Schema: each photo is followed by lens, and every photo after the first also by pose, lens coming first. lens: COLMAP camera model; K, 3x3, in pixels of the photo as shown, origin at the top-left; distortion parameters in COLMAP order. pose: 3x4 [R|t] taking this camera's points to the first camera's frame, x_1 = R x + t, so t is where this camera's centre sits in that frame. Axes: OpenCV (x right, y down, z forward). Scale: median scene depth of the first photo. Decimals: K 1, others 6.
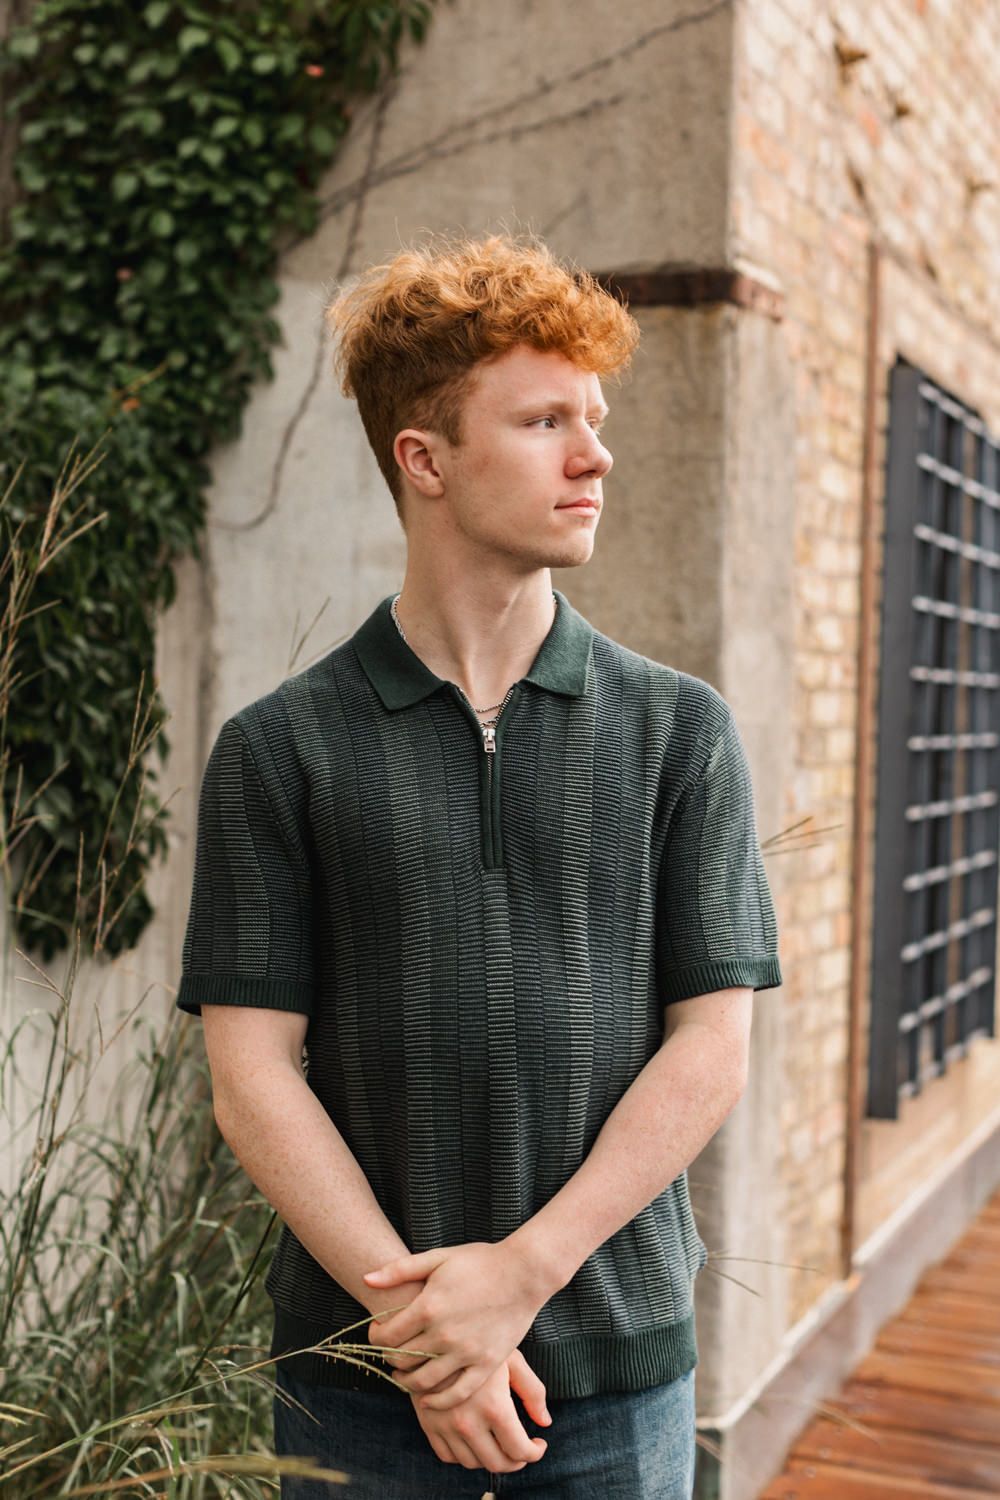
lens RADIAL K [[2148.8, 0, 498.1], [0, 2148.8, 743.8], [0, 0, 1]] dist [0.050696, 0.000000]
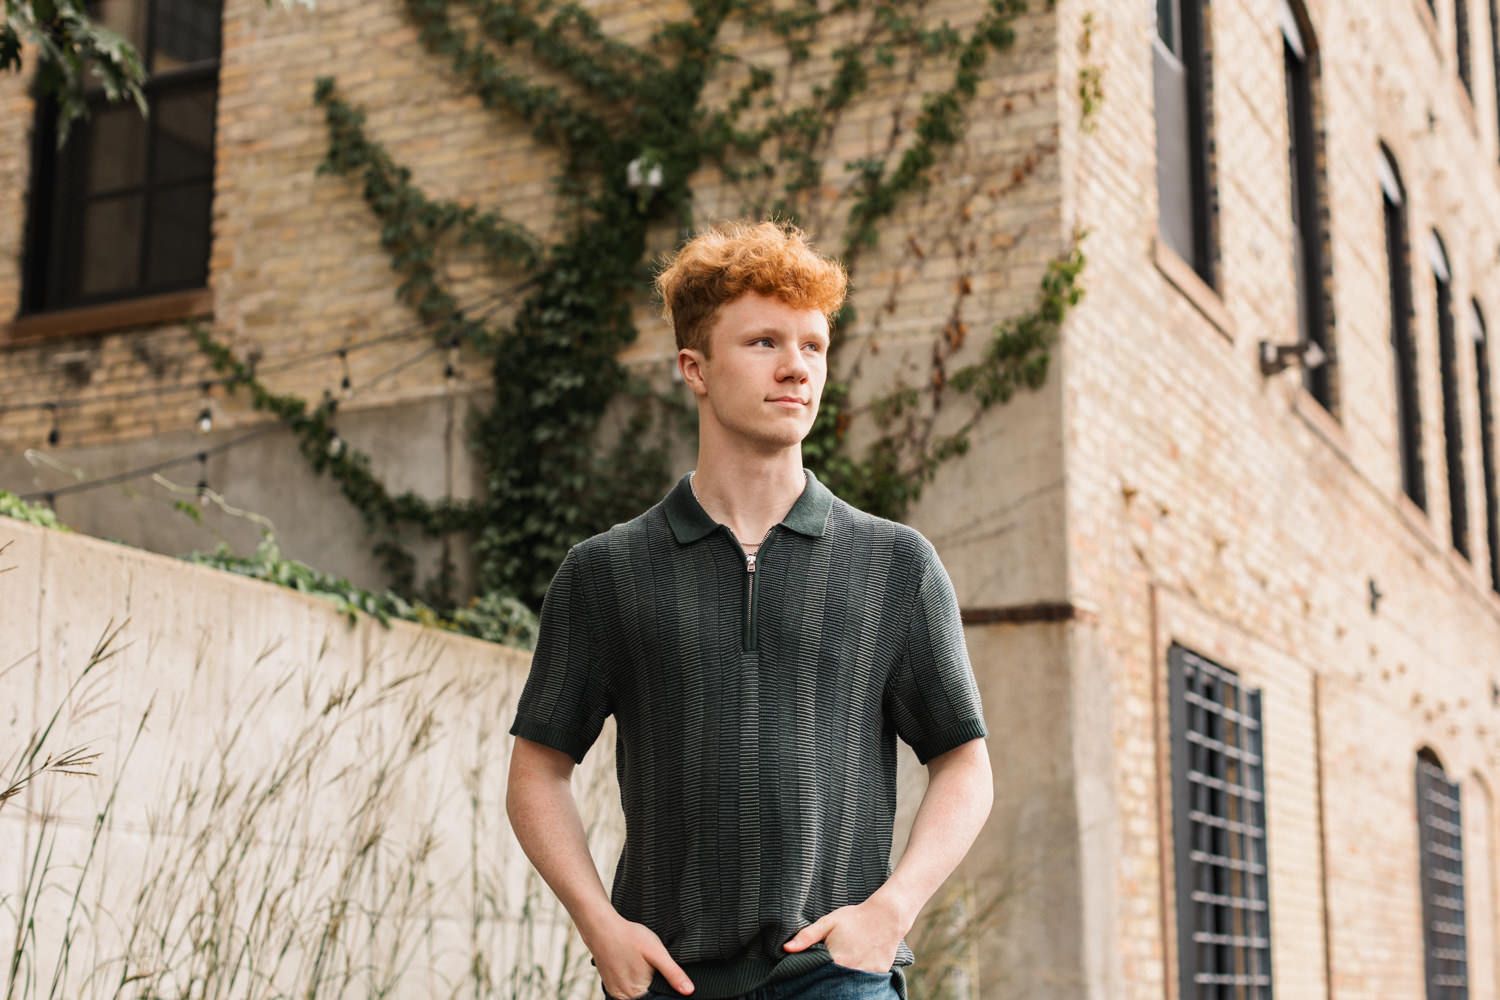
lens RADIAL K [[2148.8, 0, 751.5], [0, 2148.8, 499.3], [0, 0, 1]] dist [0.050696, 0.000000]
pose [[0.997301, -0.032713, -0.065731, -0.052031], [0.015826, 0.969991, -0.242623, 0.156966], [0.071696, 0.240928, 0.967891, -0.913023]]
